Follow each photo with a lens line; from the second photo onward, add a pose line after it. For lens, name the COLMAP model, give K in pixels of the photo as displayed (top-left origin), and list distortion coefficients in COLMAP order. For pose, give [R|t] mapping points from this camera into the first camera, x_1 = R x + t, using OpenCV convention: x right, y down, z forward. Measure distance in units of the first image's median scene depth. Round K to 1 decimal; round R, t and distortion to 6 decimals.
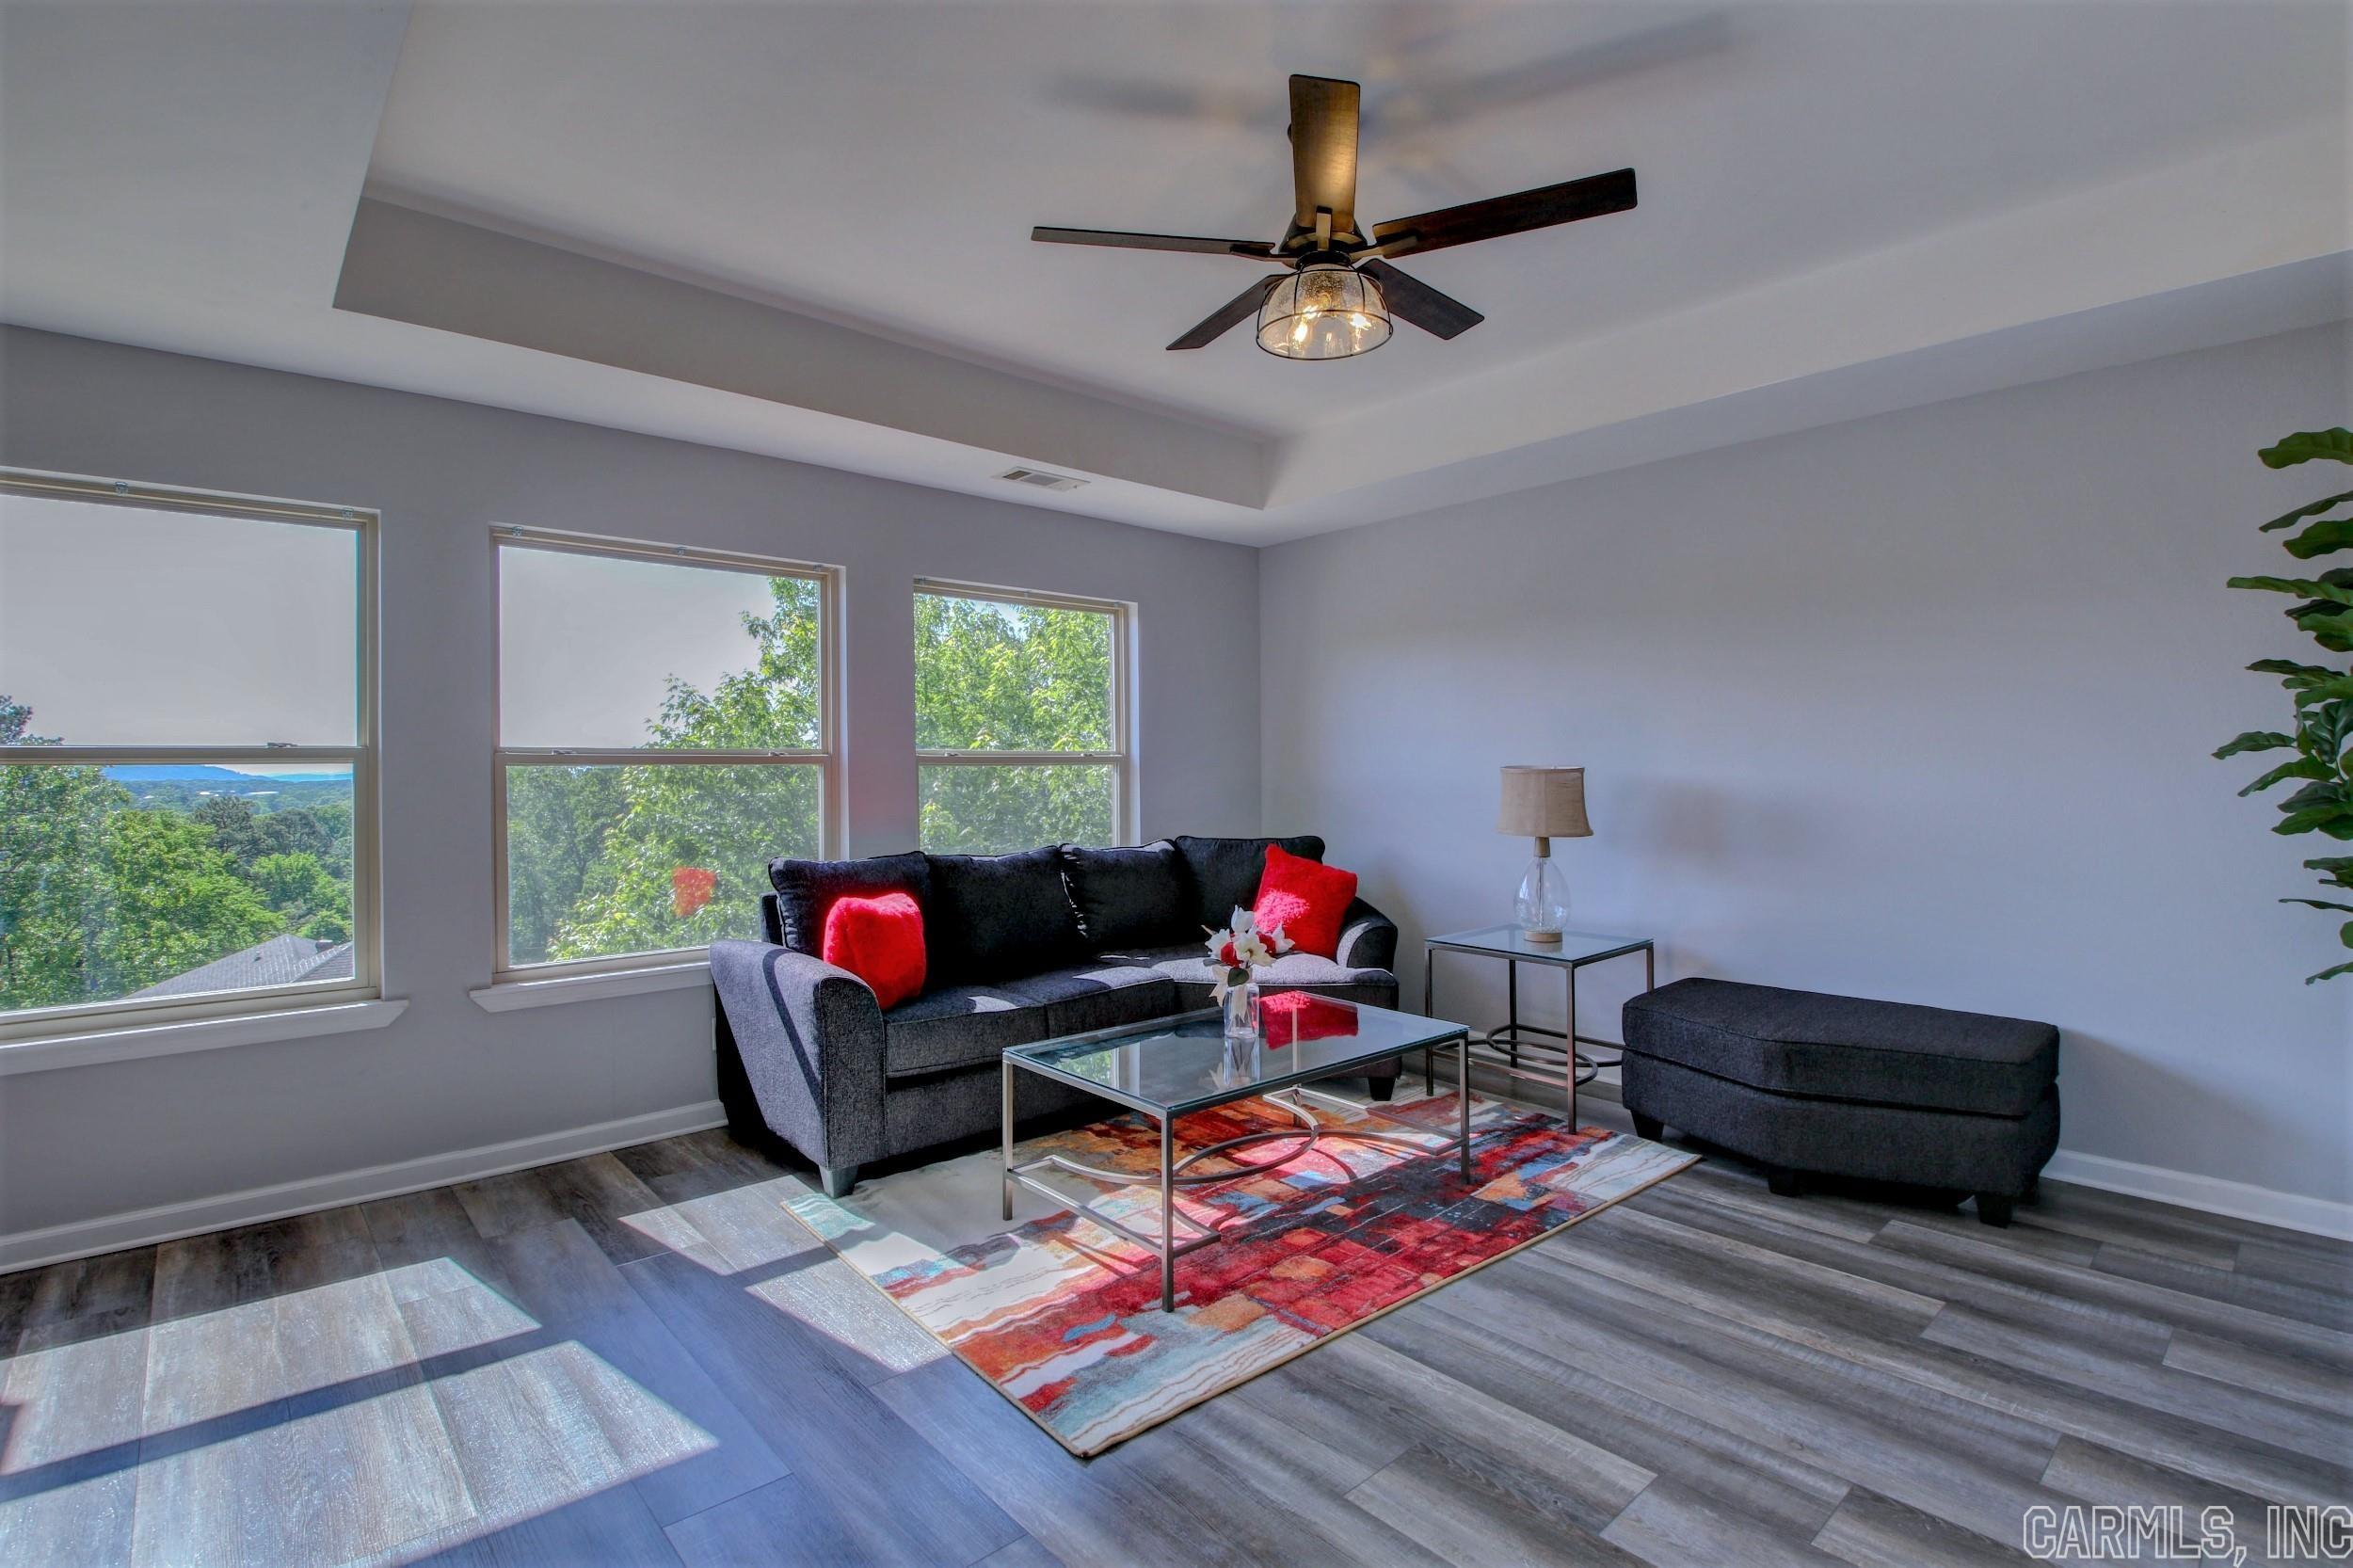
lens RADIAL K [[1091.2, 0, 1167.6], [0, 1091.2, 759.6], [0, 0, 1]] dist [0.005116, -0.016400]
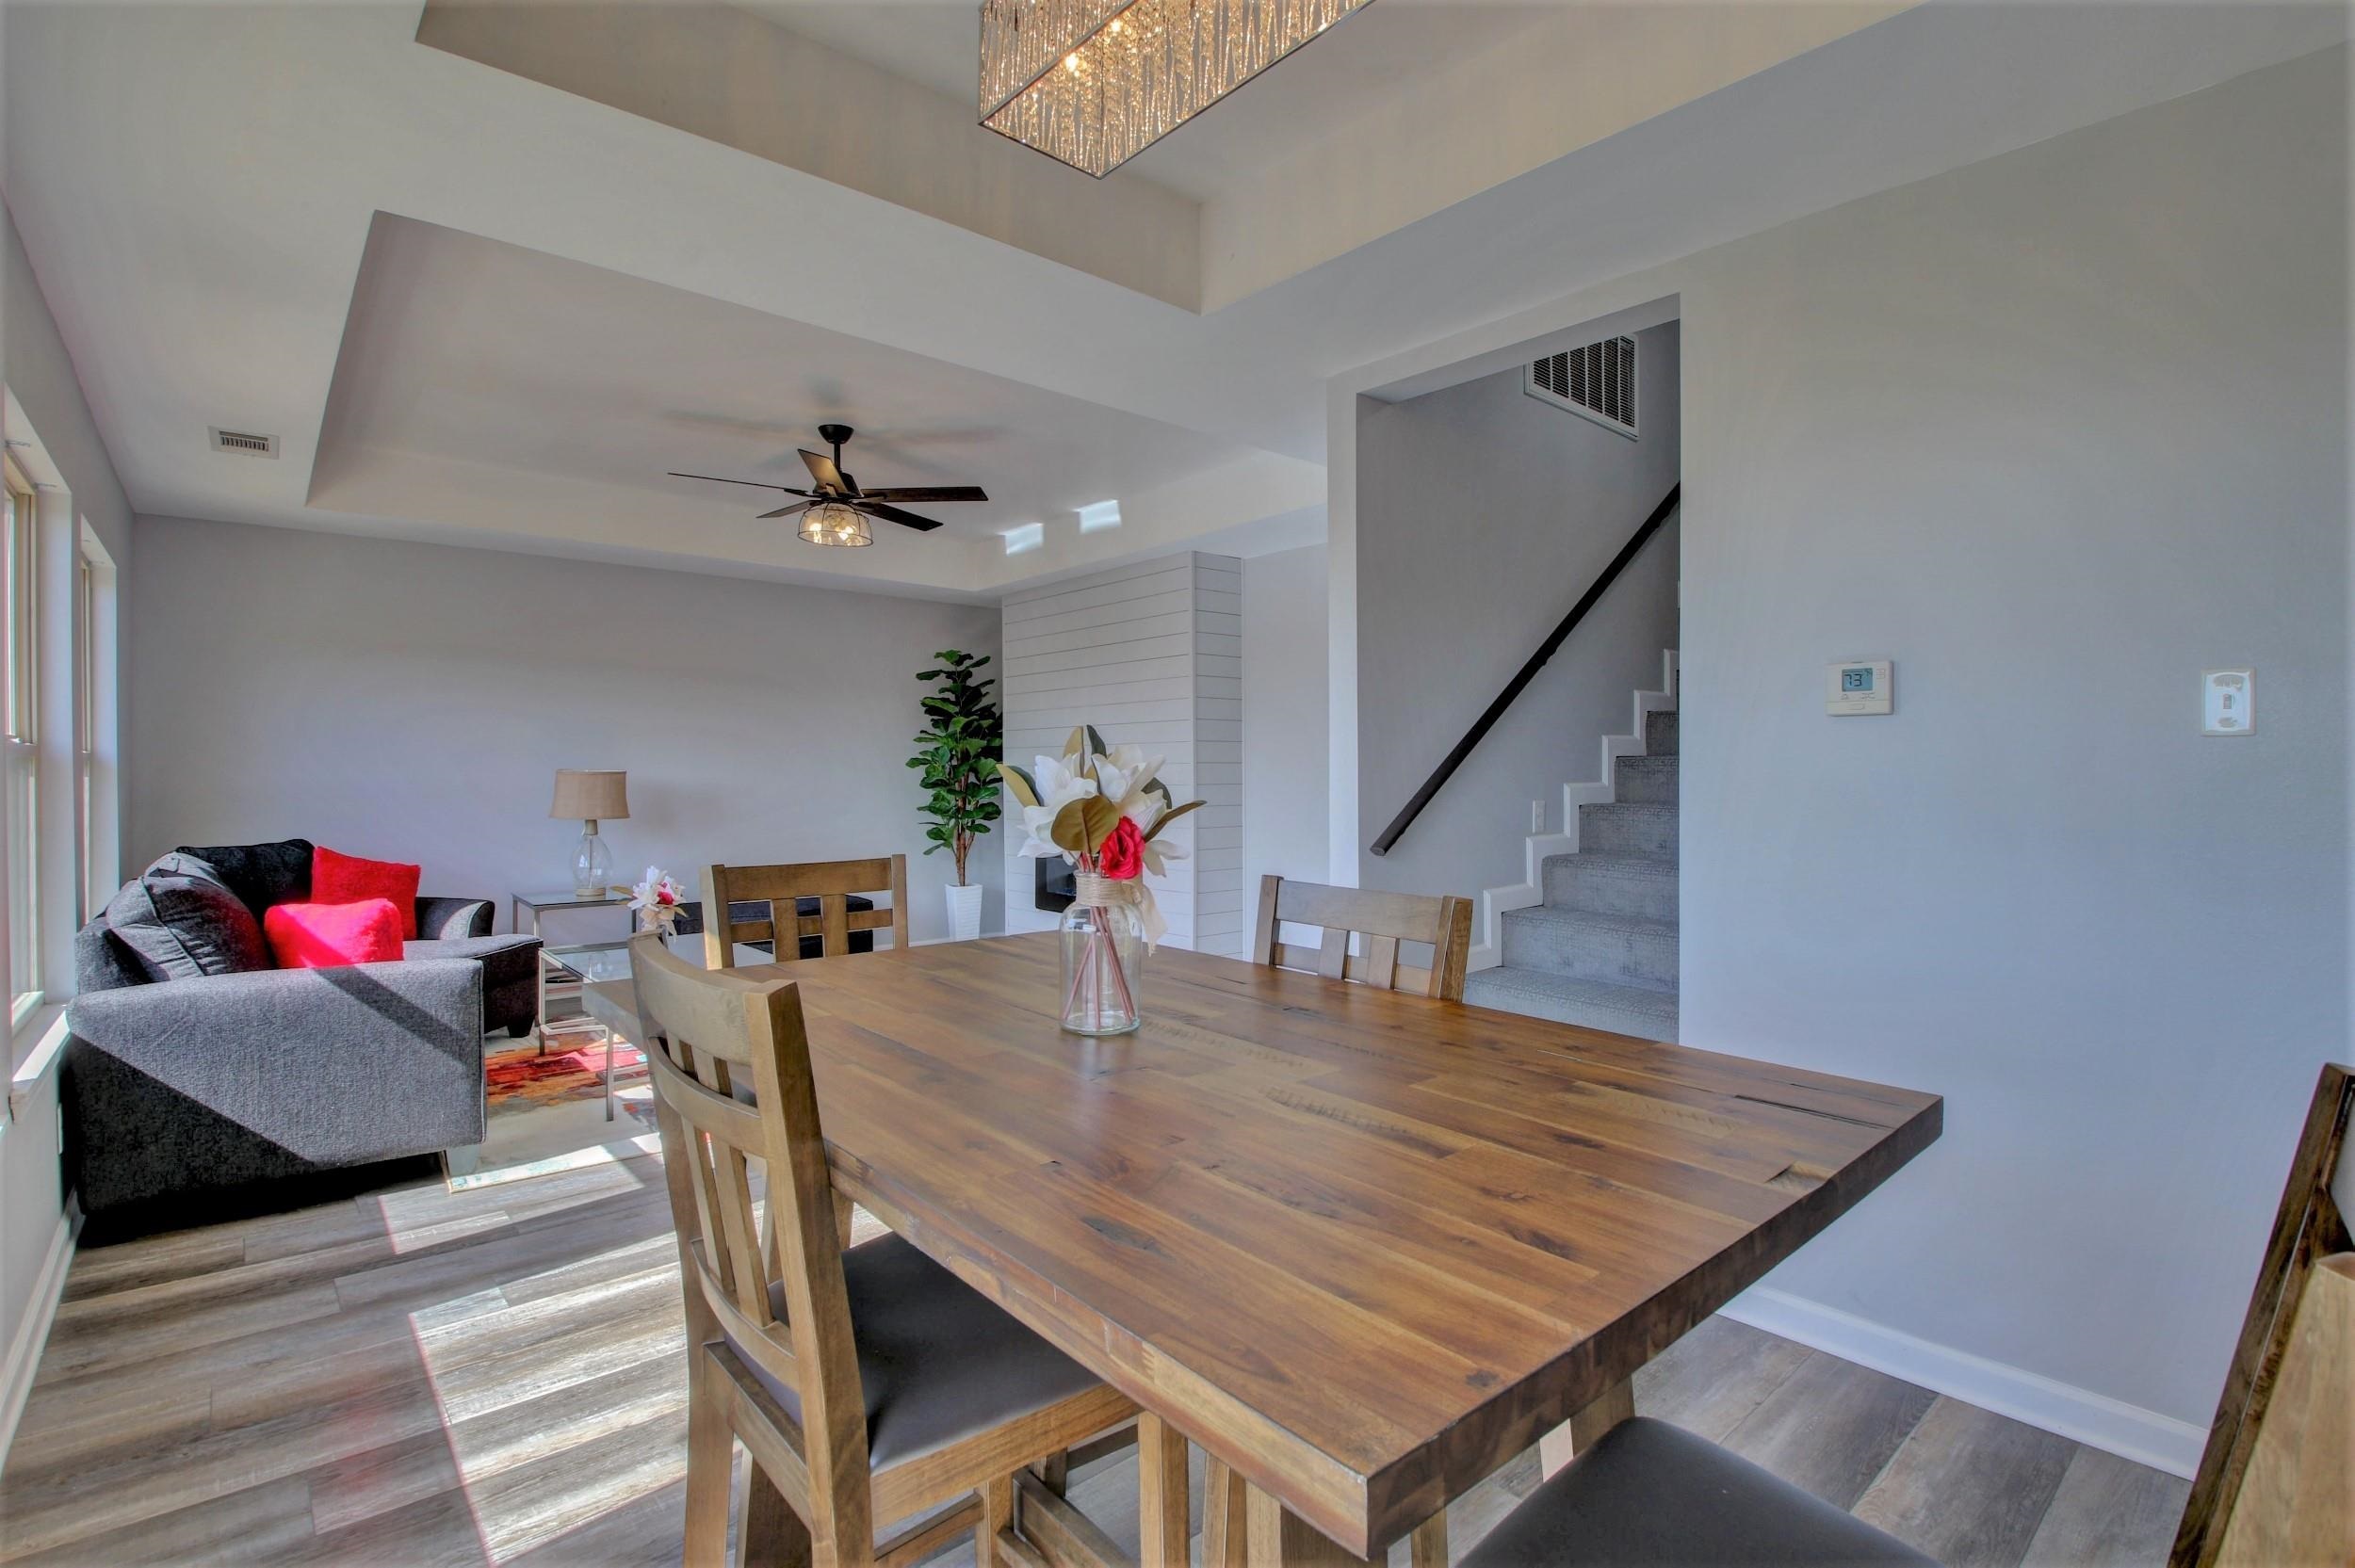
lens RADIAL K [[1092.0, 0, 1177.1], [0, 1092.0, 763.7], [0, 0, 1]] dist [0.005116, -0.016400]
pose [[0.013393, 0.008463, 0.999874, -1.442889], [-0.006727, 0.999942, -0.008373, 0.007357], [-0.999888, -0.006614, 0.013449, 0.322289]]
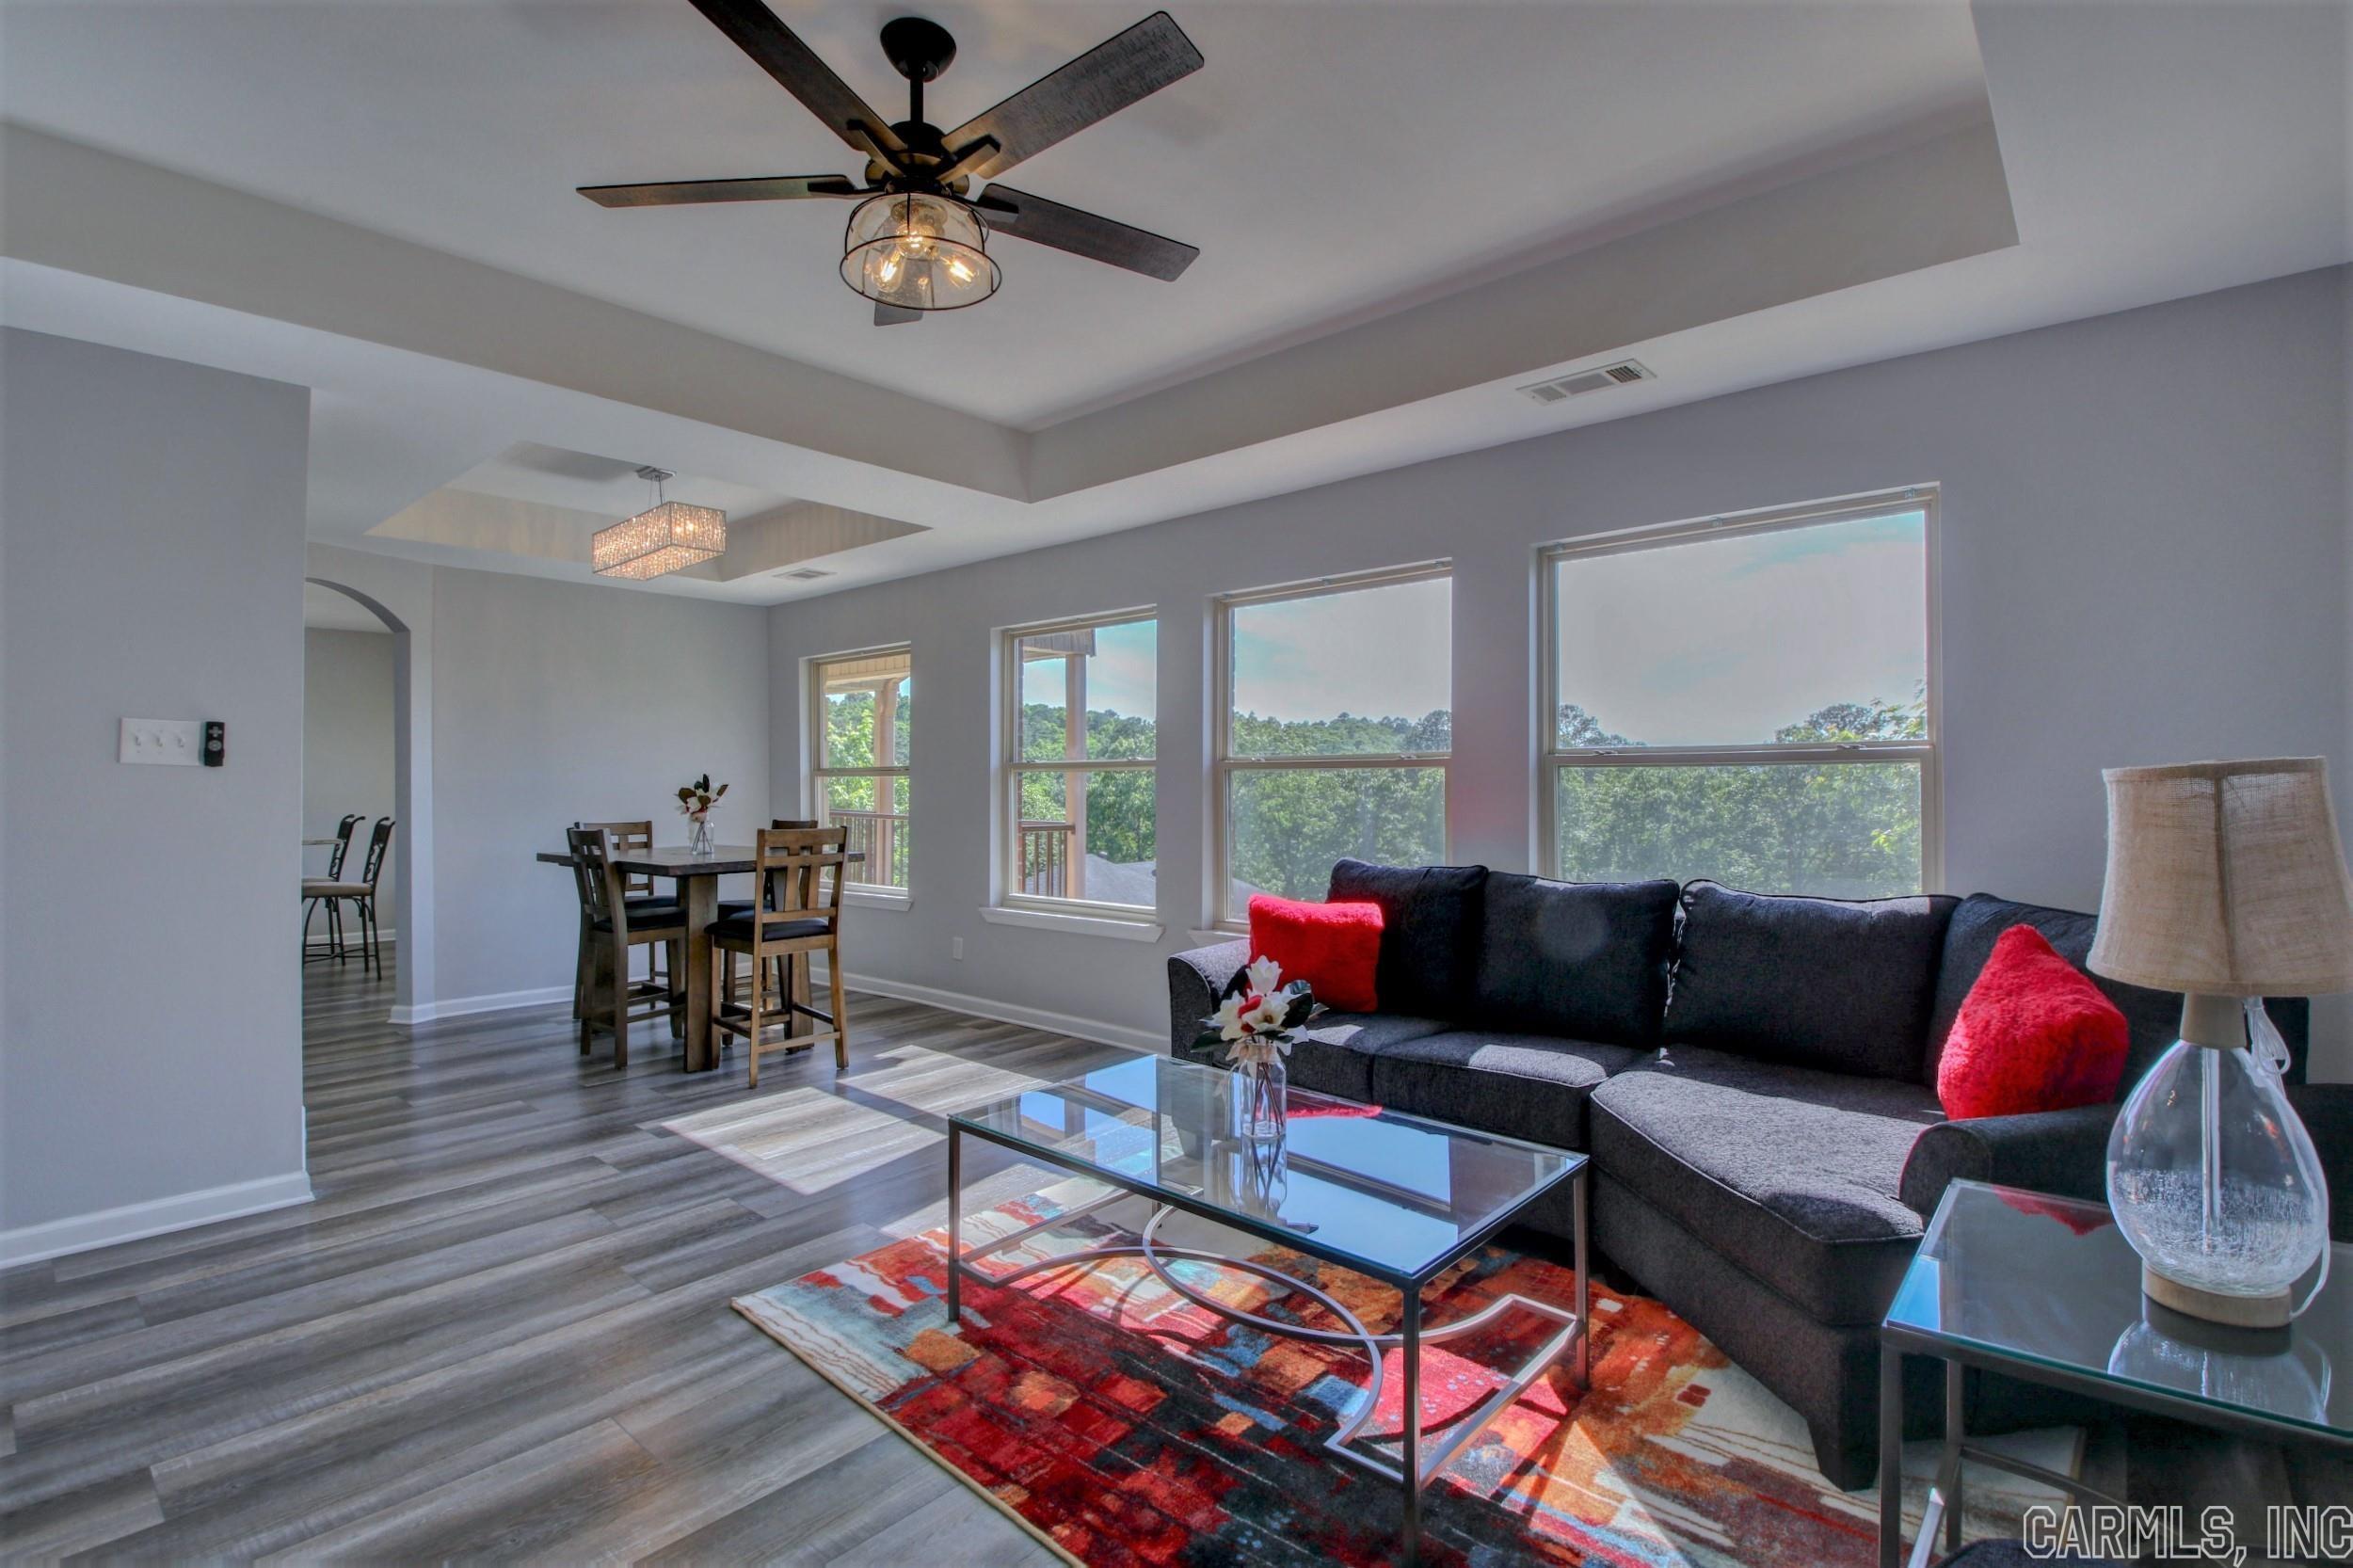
lens RADIAL K [[1091.2, 0, 1174.2], [0, 1091.2, 766.4], [0, 0, 1]] dist [0.005116, -0.016400]
pose [[0.117088, -0.008574, -0.993085, 0.856143], [0.017721, 0.999822, -0.006543, 0.007097], [0.992963, -0.016832, 0.117219, 0.916499]]
